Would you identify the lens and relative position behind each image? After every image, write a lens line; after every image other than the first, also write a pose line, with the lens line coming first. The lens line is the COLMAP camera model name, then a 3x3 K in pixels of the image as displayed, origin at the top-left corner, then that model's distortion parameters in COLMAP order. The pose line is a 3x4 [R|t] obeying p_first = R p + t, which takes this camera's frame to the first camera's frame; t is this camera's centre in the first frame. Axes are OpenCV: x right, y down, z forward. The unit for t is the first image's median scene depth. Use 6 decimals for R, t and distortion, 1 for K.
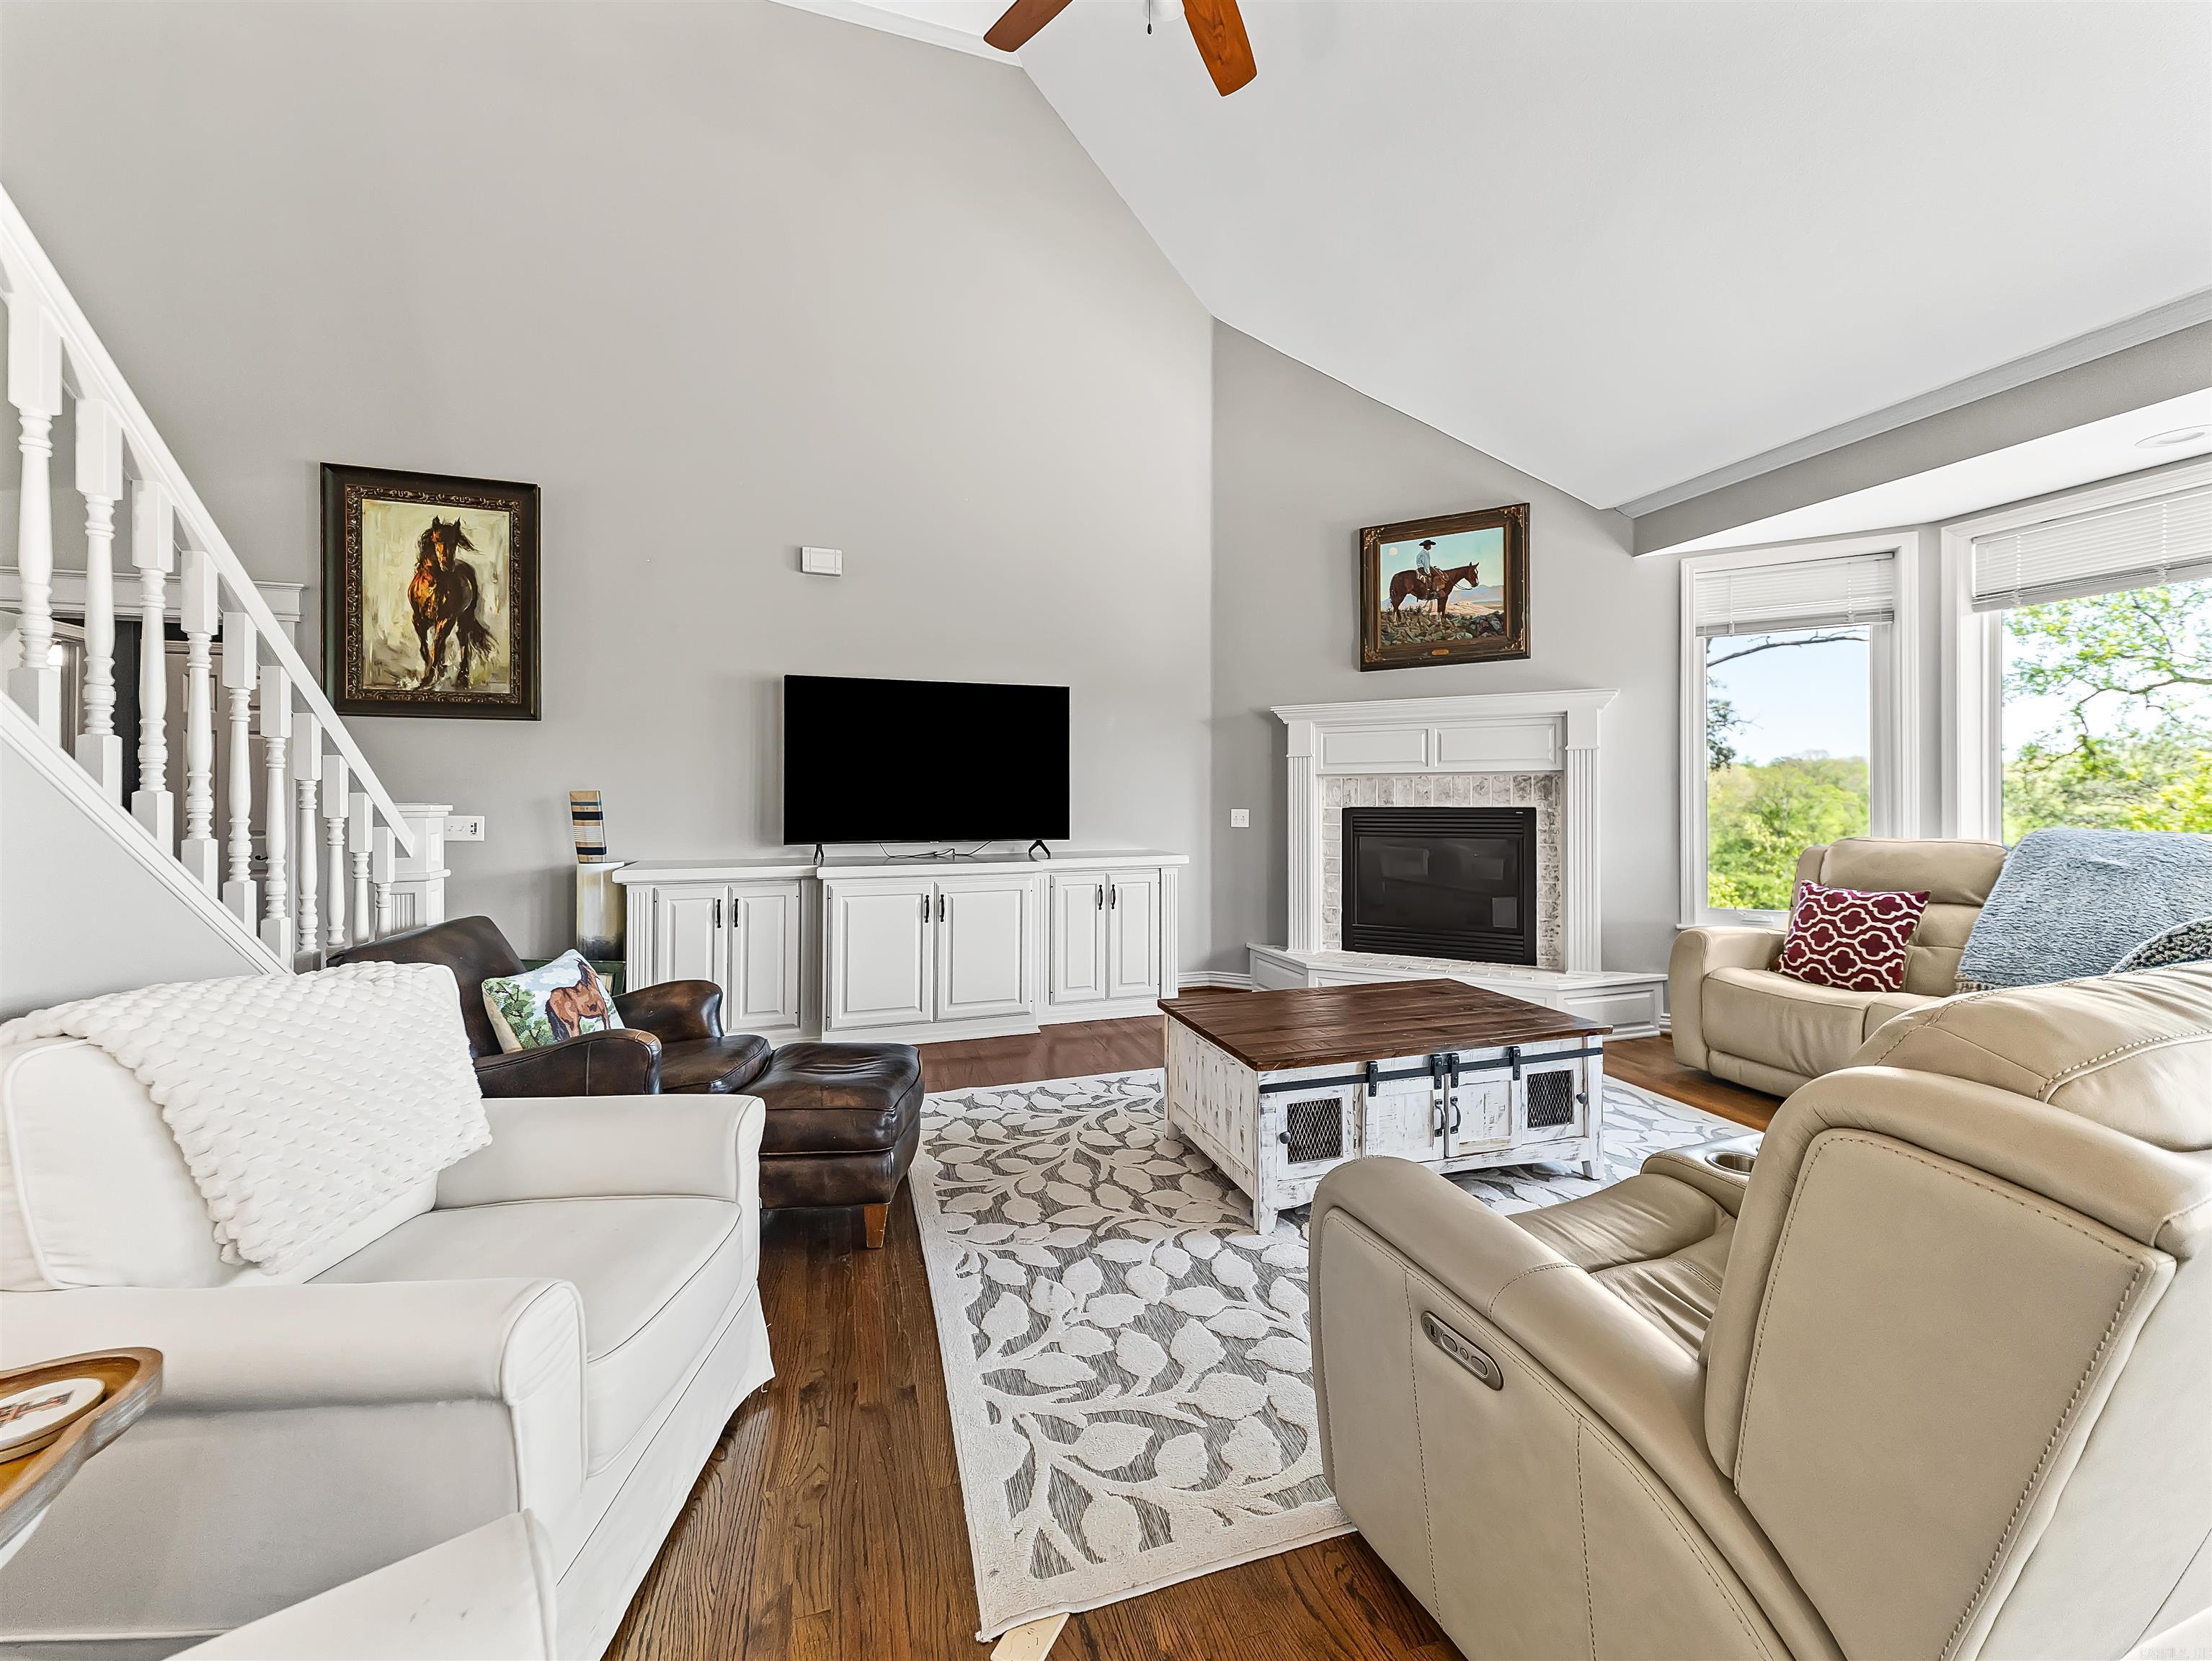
lens RADIAL K [[856.9, 0, 1105.4], [0, 856.9, 800.6], [0, 0, 1]] dist [0.036098, -0.015863]
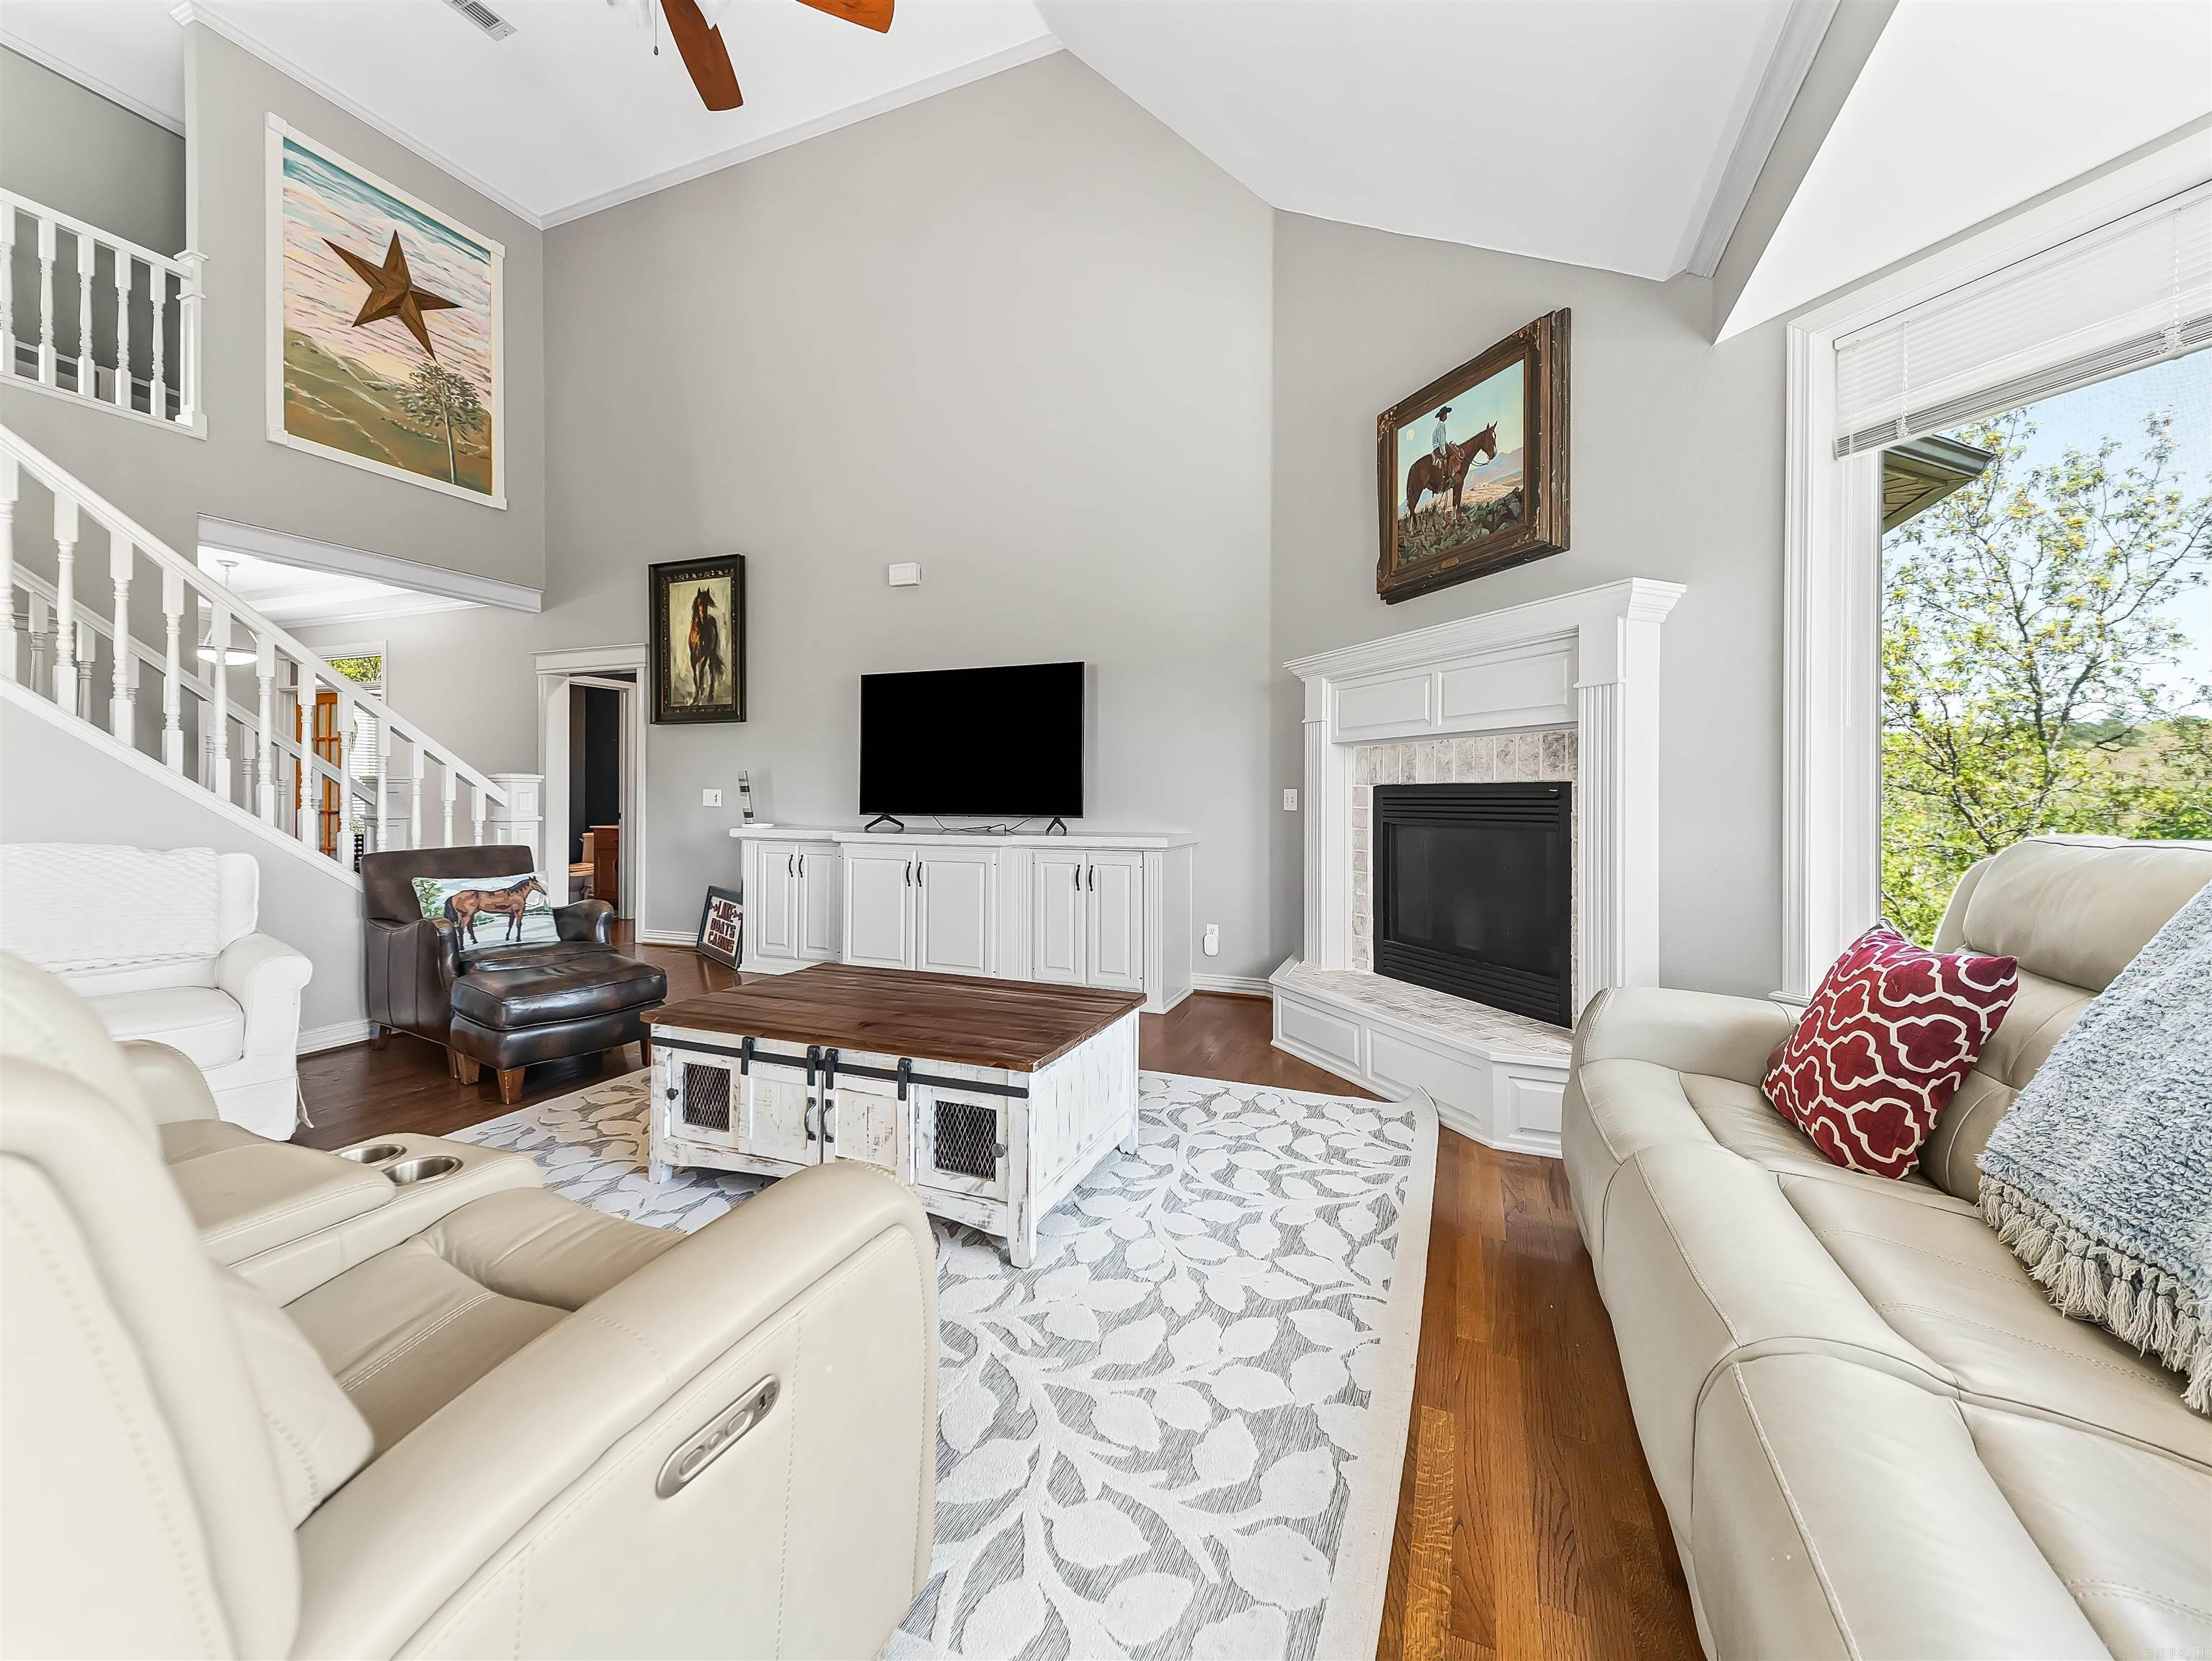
lens RADIAL K [[865.8, 0, 1108.6], [0, 865.8, 792.1], [0, 0, 1]] dist [0.031378, -0.010998]
pose [[0.763720, 0.003425, -0.645539, 0.670616], [-0.007355, 0.999967, -0.003396, 0.020854], [0.645506, 0.007341, 0.763720, 0.292497]]
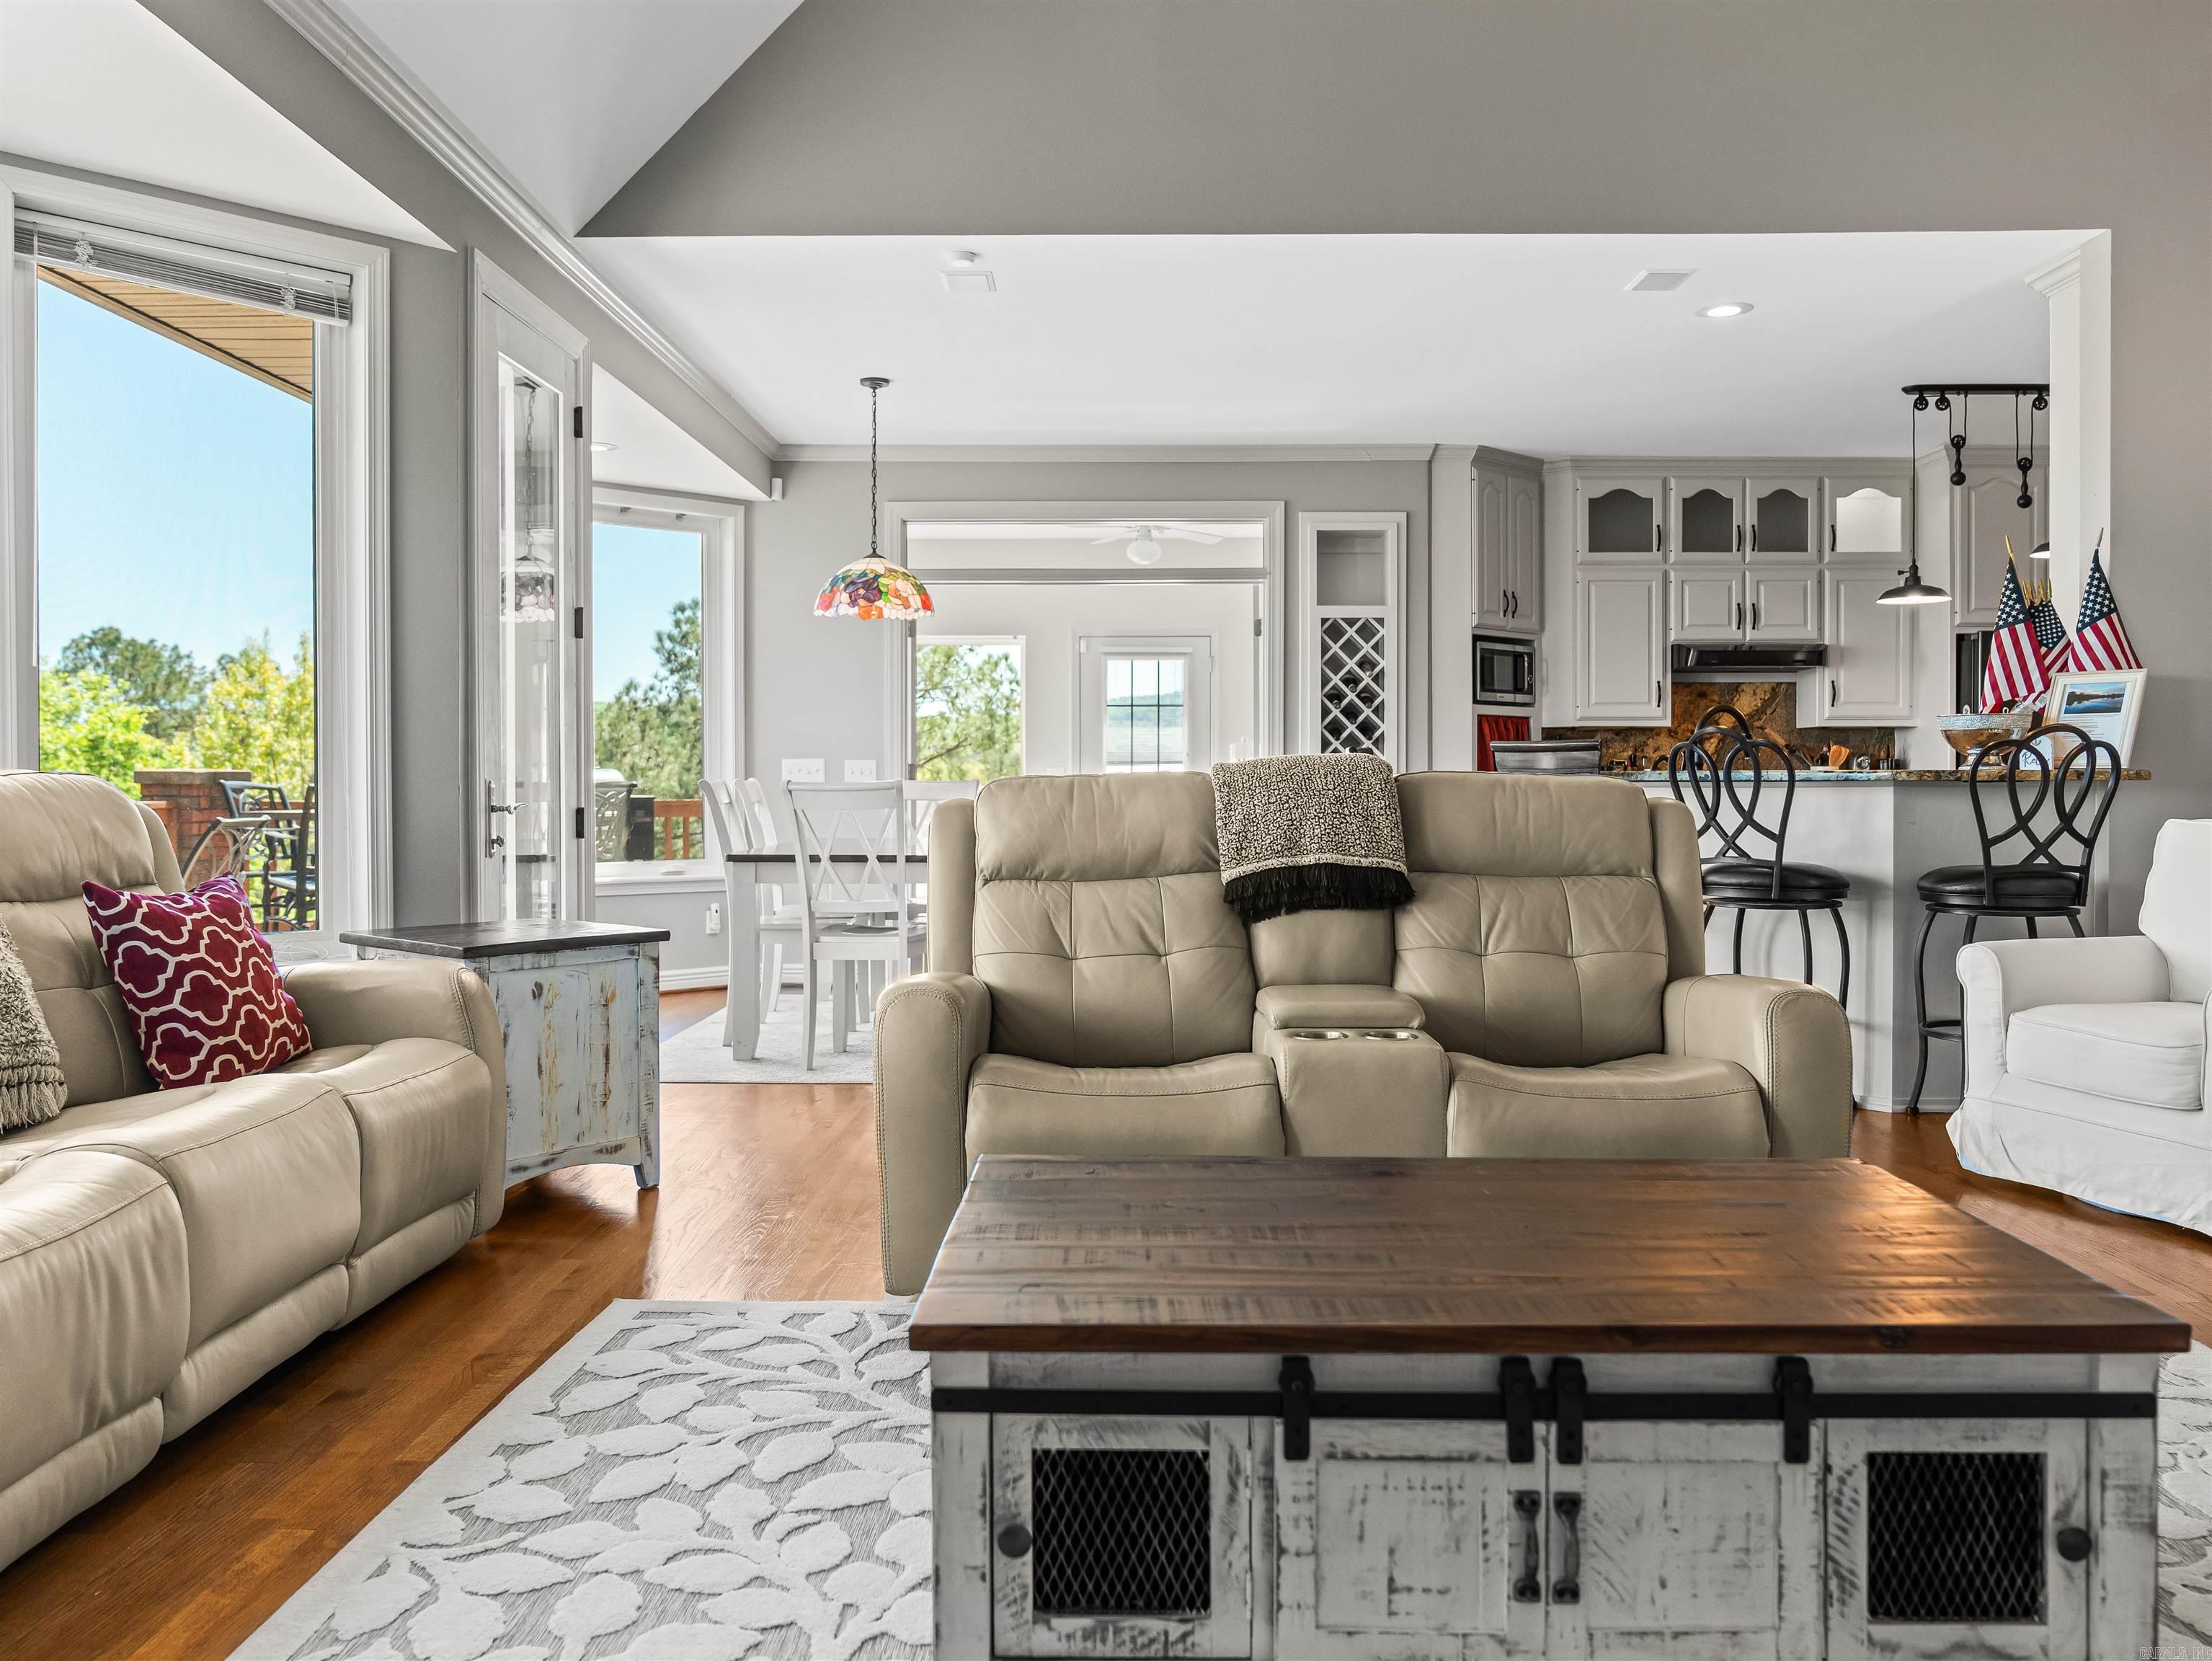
lens RADIAL K [[1704.4, 0, 1108.5], [0, 1704.4, 796.2], [0, 0, 1]] dist [-0.017852, 0.012393]
pose [[-0.948090, 0.003577, 0.317983, 0.146600], [0.007123, 0.999925, 0.009990, 0.038988], [-0.317923, 0.011736, -0.948044, 1.102889]]
